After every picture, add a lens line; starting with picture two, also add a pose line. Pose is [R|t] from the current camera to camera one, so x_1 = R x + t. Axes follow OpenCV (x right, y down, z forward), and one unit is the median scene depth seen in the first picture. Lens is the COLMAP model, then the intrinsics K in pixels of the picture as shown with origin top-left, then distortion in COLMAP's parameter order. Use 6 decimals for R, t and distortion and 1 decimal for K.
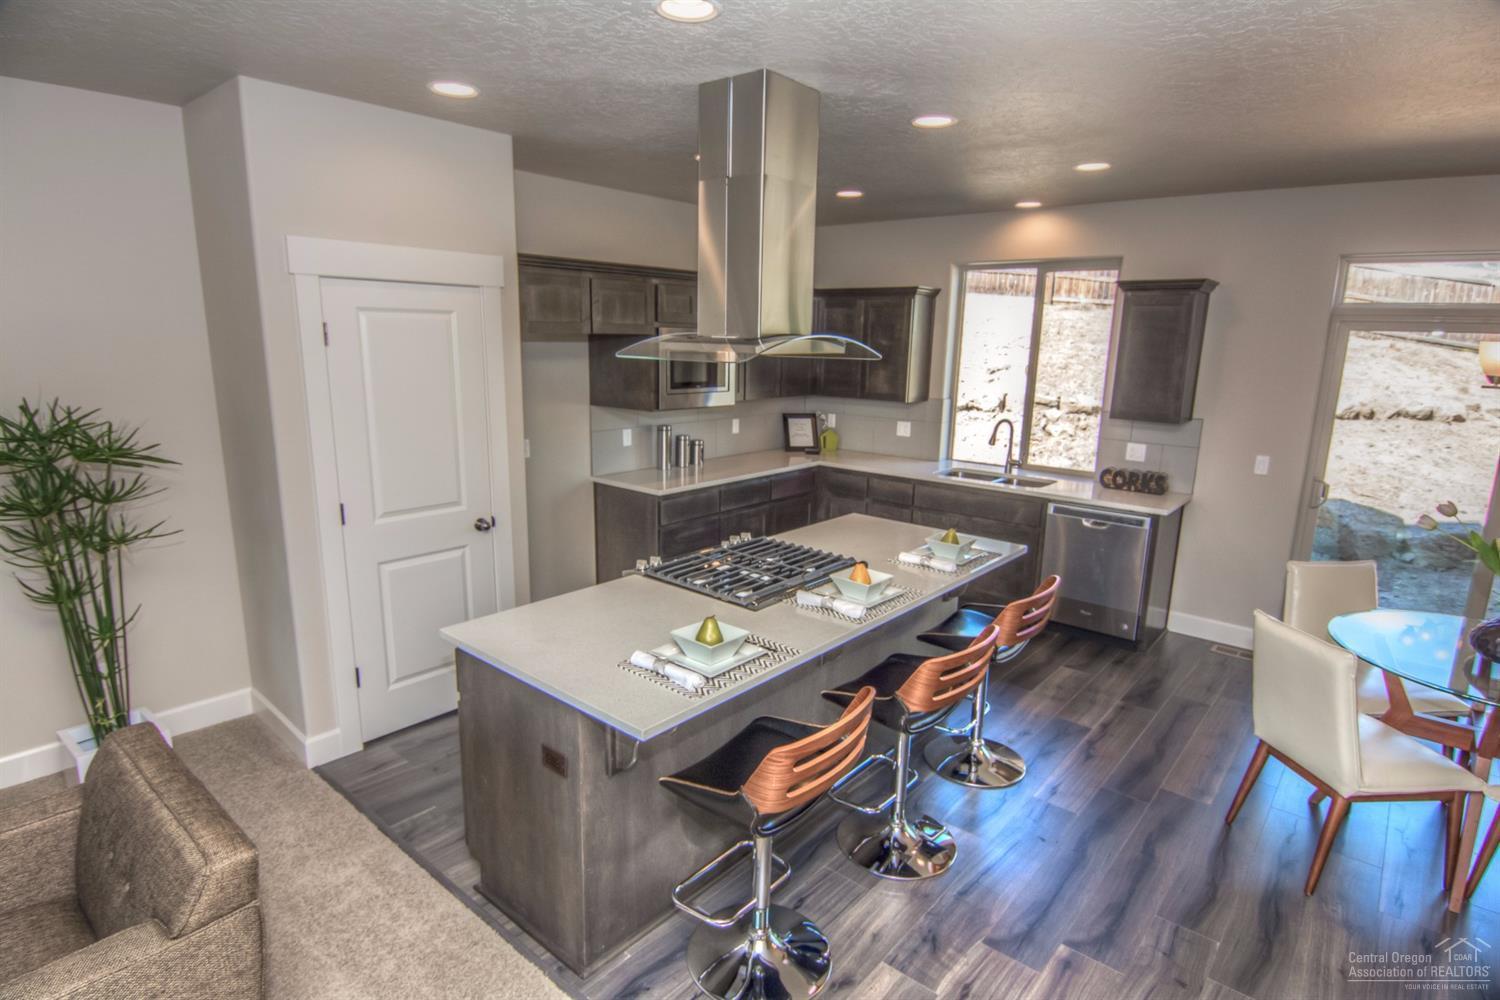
lens RADIAL K [[788.7, 0, 744.1], [0, 788.7, 505.8], [0, 0, 1]] dist [0.002645, -0.018273]
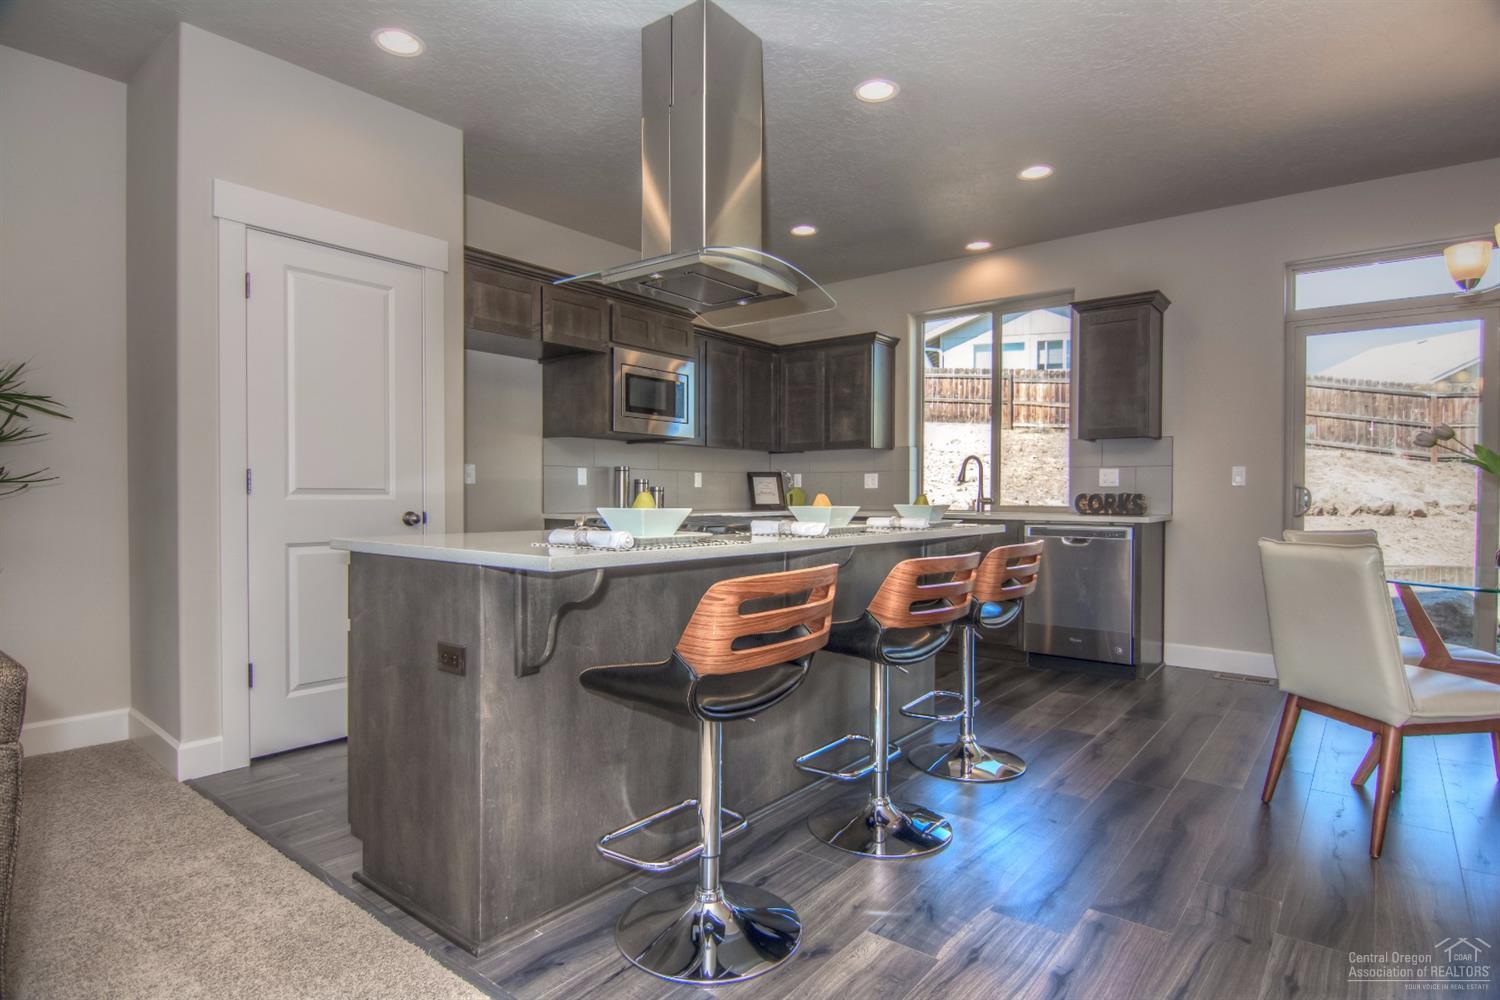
lens RADIAL K [[788.7, 0, 744.1], [0, 788.7, 505.8], [0, 0, 1]] dist [0.002645, -0.018273]
pose [[0.999324, -0.017138, 0.032515, 0.025788], [0.023246, 0.979938, -0.197945, 0.227750], [-0.028470, 0.198567, 0.979674, 0.108861]]
